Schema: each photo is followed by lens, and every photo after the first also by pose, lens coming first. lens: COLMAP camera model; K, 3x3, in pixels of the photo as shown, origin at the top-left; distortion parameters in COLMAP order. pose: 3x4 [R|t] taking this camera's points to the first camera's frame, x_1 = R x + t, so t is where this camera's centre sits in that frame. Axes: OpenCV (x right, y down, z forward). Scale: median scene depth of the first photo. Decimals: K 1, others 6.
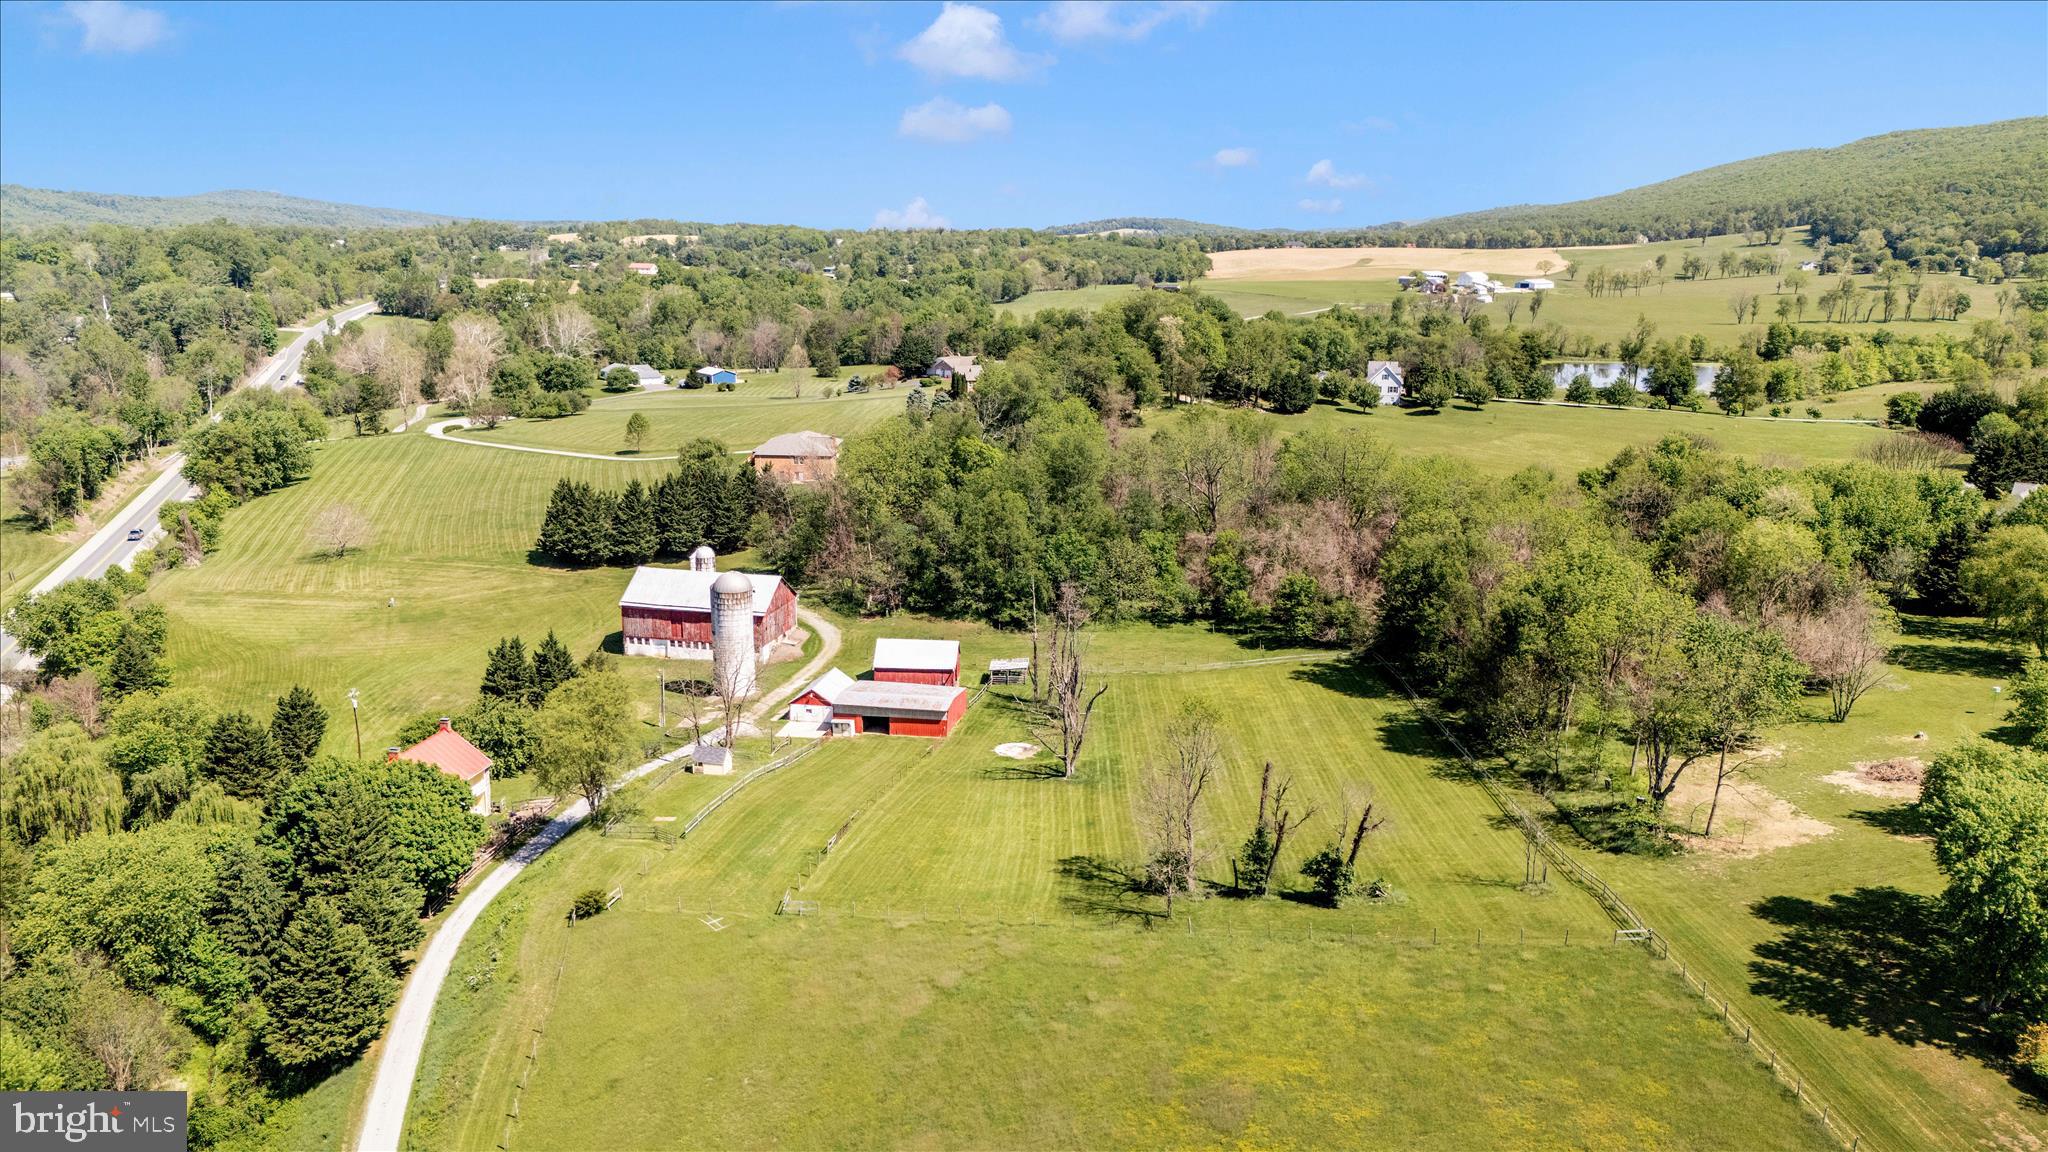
lens RADIAL K [[1426.1, 0, 1024.0], [0, 1426.1, 576.0], [0, 0, 1]] dist [0.016669, -0.007943]
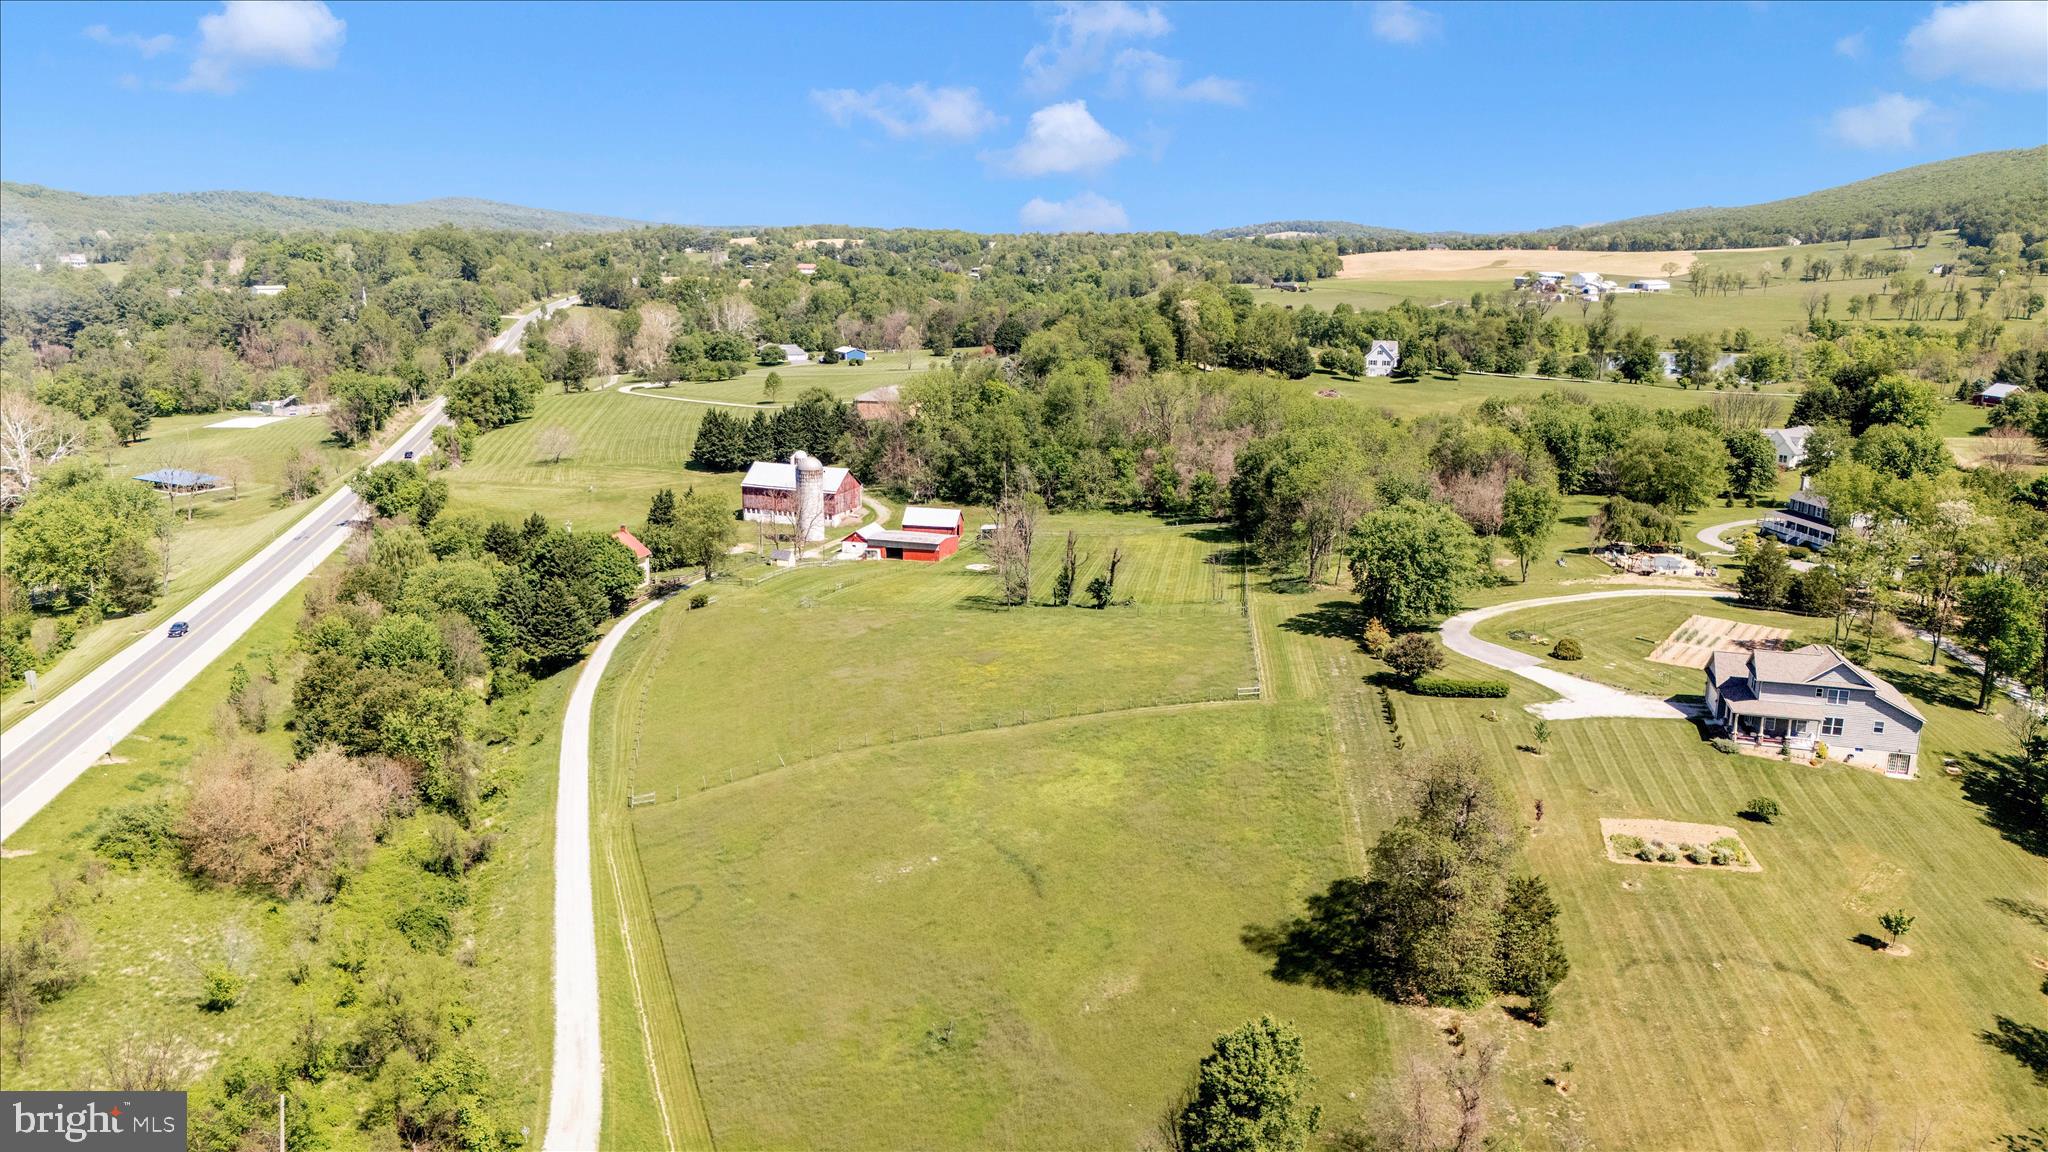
lens RADIAL K [[1451.0, 0, 1024.0], [0, 1451.0, 576.0], [0, 0, 1]] dist [0.049082, -0.071240]
pose [[0.992351, 0.028023, -0.120224, 0.100997], [-0.028913, 0.999566, -0.005670, 0.060778], [0.120013, 0.009103, 0.992731, -0.240169]]
